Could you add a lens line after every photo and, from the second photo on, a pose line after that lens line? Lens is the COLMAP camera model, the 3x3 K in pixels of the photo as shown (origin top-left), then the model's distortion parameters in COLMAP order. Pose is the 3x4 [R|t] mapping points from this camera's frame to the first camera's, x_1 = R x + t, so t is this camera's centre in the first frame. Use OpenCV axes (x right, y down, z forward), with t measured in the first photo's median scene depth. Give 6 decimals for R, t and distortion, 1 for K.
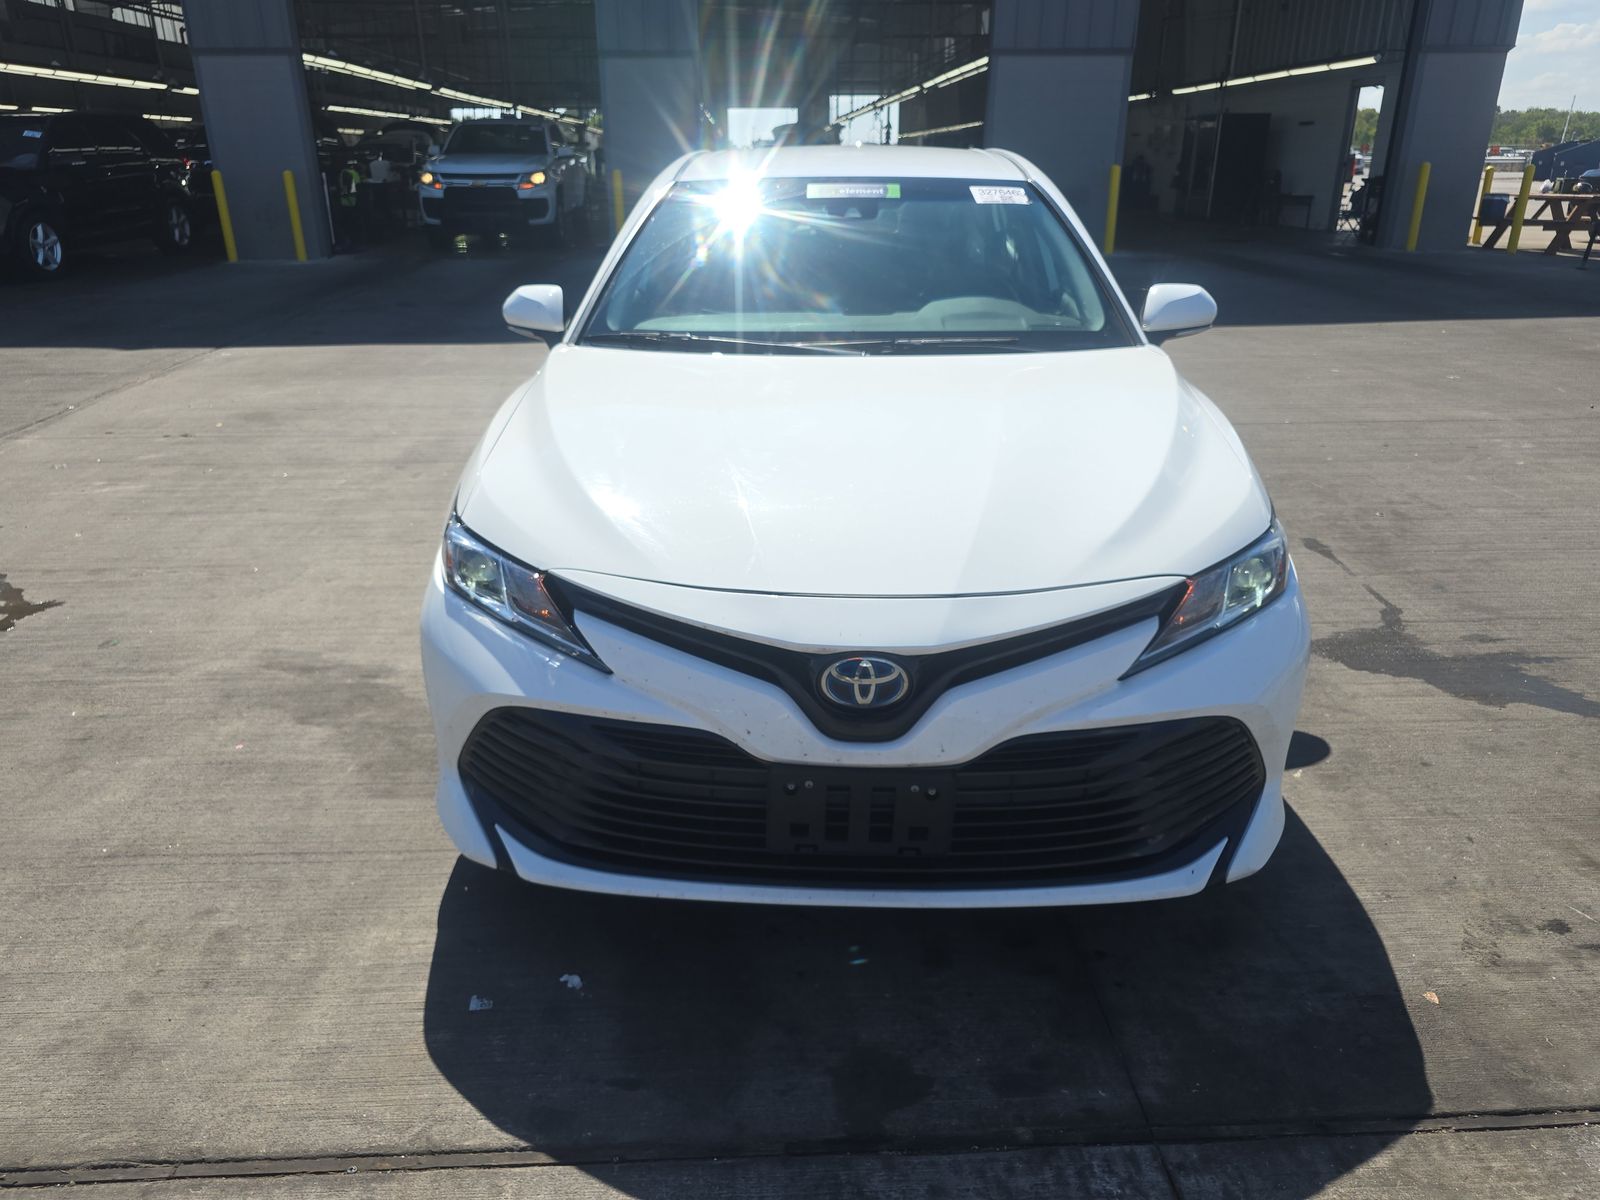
lens RADIAL K [[1096.1, 0, 792.3], [0, 1096.1, 598.7], [0, 0, 1]] dist [0.039675, -0.032620]
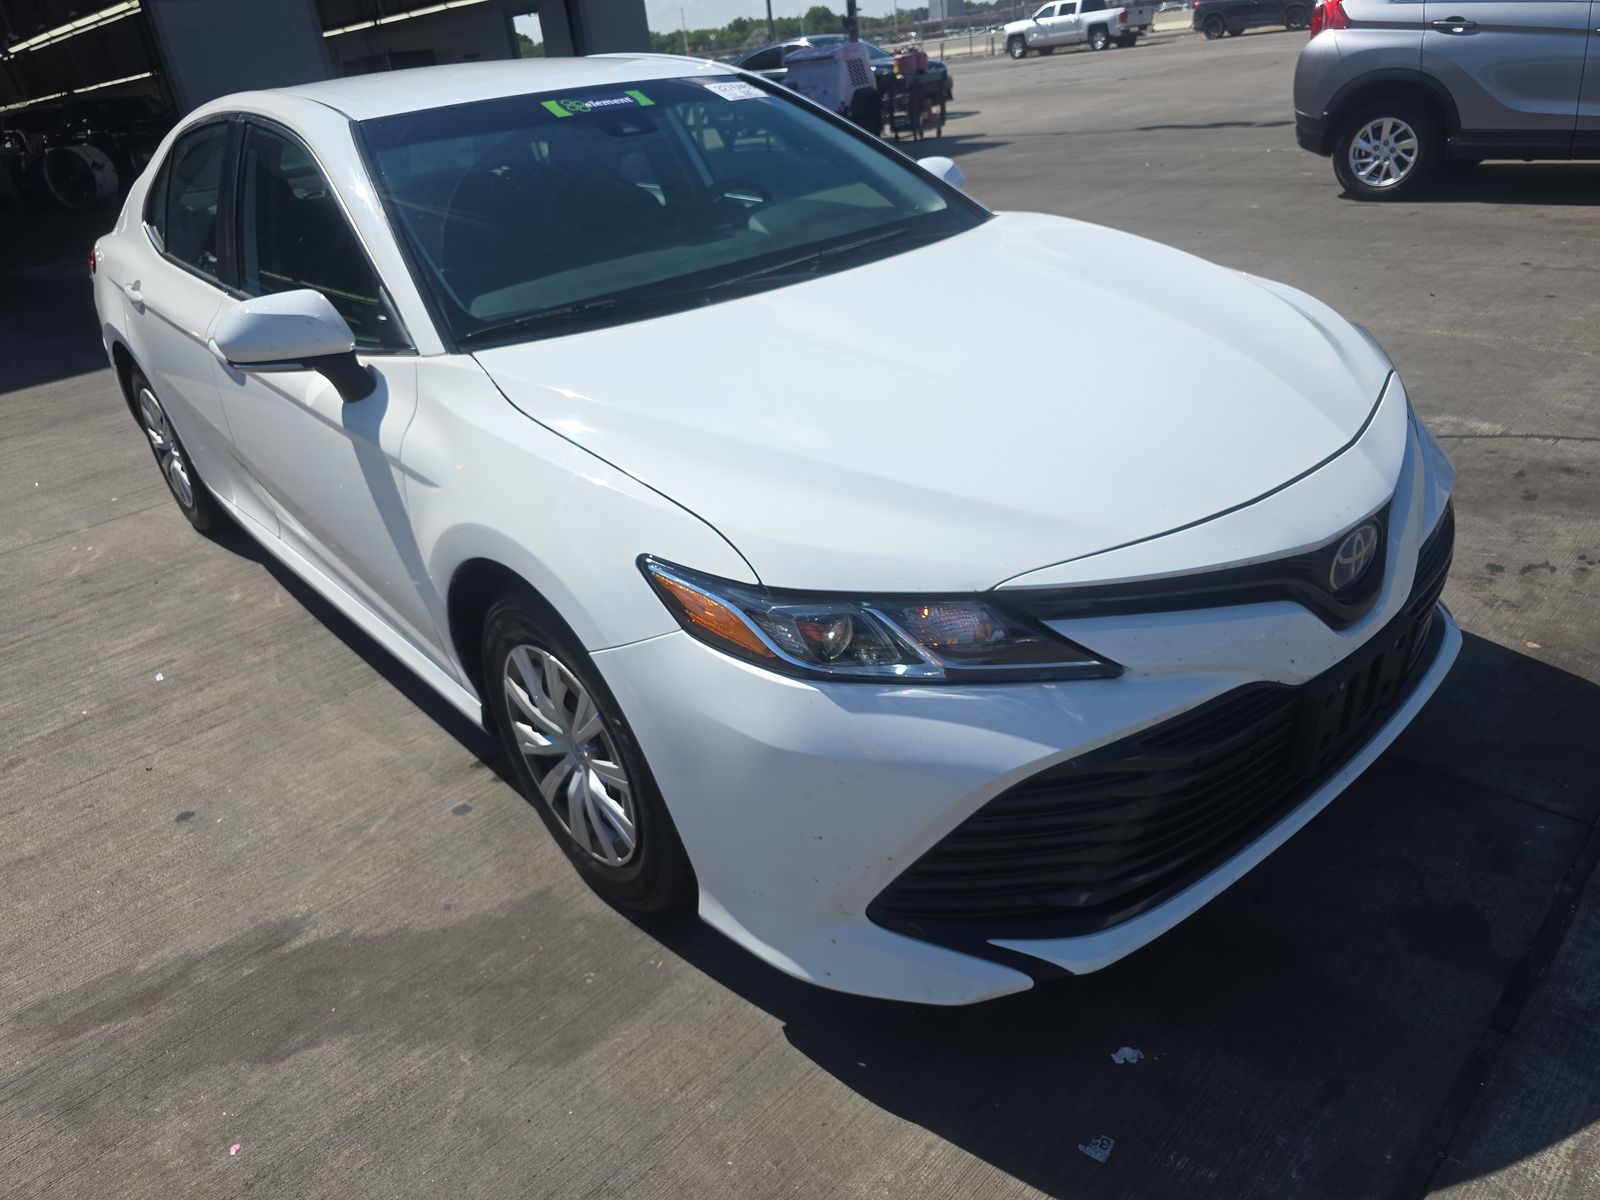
lens RADIAL K [[1092.3, 0, 772.7], [0, 1092.3, 597.2], [0, 0, 1]] dist [0.012092, -0.000607]
pose [[0.730264, -0.369563, 0.574576, -0.690352], [0.347757, 0.925020, 0.152982, -0.168754], [-0.588030, 0.088095, 0.804027, 0.451371]]
